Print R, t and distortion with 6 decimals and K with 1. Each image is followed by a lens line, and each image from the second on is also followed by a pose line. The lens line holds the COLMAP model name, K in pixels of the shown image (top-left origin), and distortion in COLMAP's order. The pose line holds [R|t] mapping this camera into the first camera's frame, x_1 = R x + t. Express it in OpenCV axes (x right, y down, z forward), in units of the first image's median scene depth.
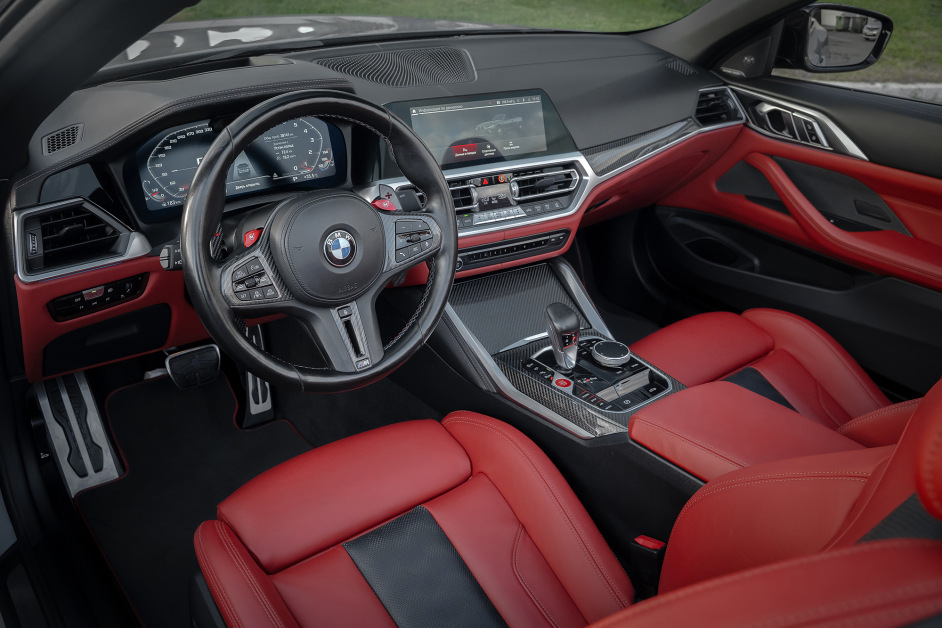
lens RADIAL K [[739.6, 0, 450.5], [0, 739.6, 315.2], [0, 0, 1]] dist [-0.117841, 0.078727]
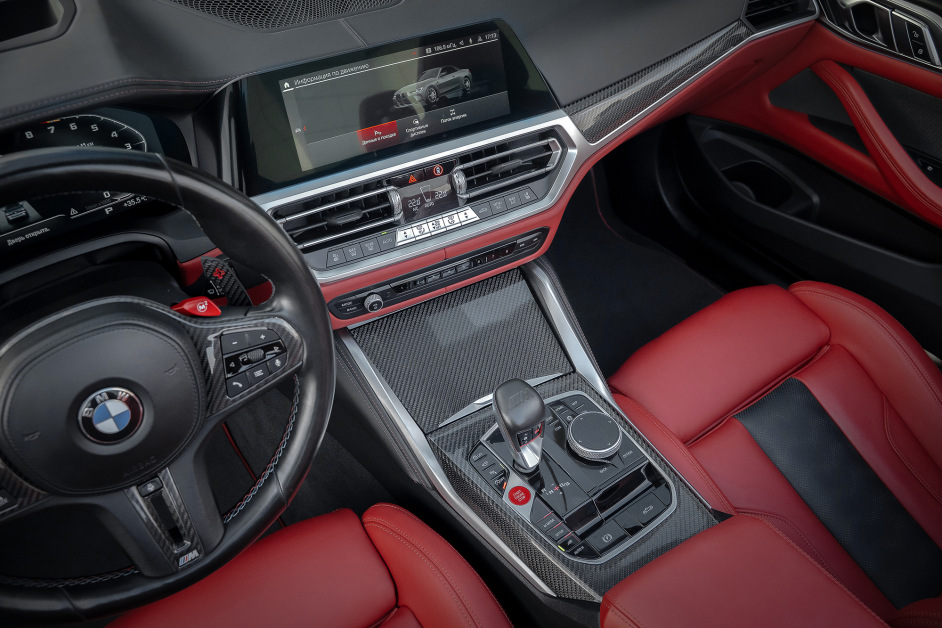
lens RADIAL K [[739.6, 0, 450.5], [0, 739.6, 315.2], [0, 0, 1]] dist [-0.117841, 0.078727]
pose [[0.998576, -0.013326, -0.051661, 0.122380], [0.025341, 0.970570, 0.239483, -0.235281], [0.046950, -0.240451, 0.969525, 0.355157]]
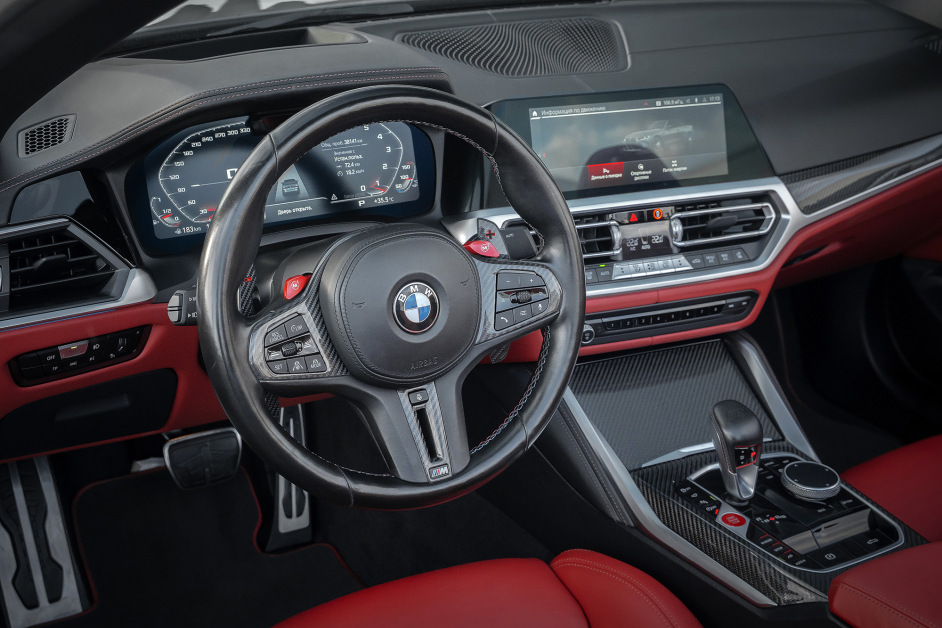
lens RADIAL K [[1109.7, 0, 456.7], [0, 1109.7, 324.7], [0, 0, 1]] dist [-0.009435, 0.060196]
pose [[0.991327, 0.052159, -0.120622, 0.014789], [-0.059990, 0.996258, -0.062223, -0.007271], [0.116925, 0.068919, 0.990747, -0.044752]]
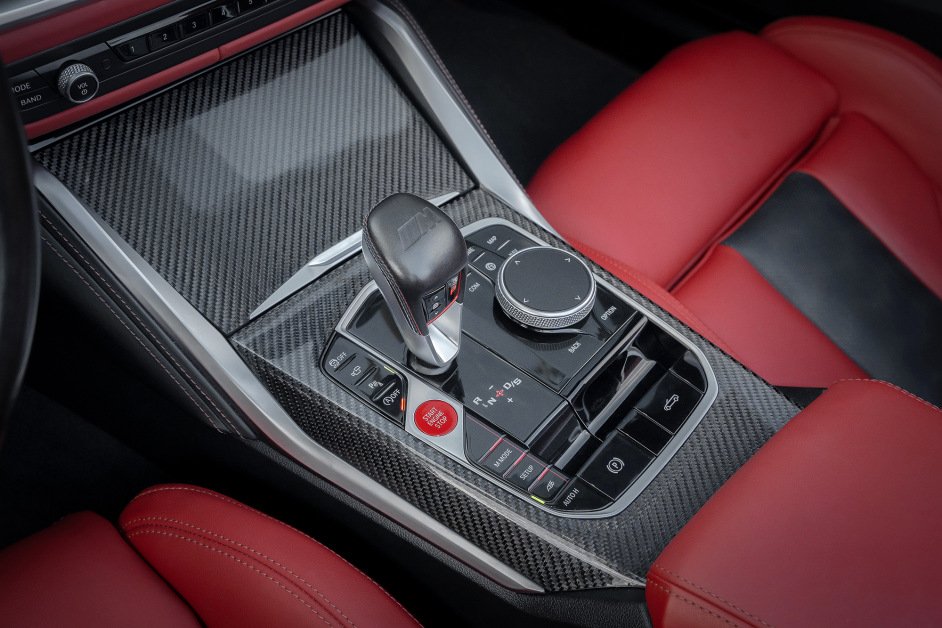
lens RADIAL K [[1089.5, 0, 471.0], [0, 1089.5, 314.0], [0, 0, 1]] dist [0.006510, -0.016449]
pose [[0.965037, -0.158245, 0.208955, 0.063638], [0.074042, 0.929303, 0.361820, -0.145308], [-0.251439, -0.333699, 0.908528, 0.509704]]
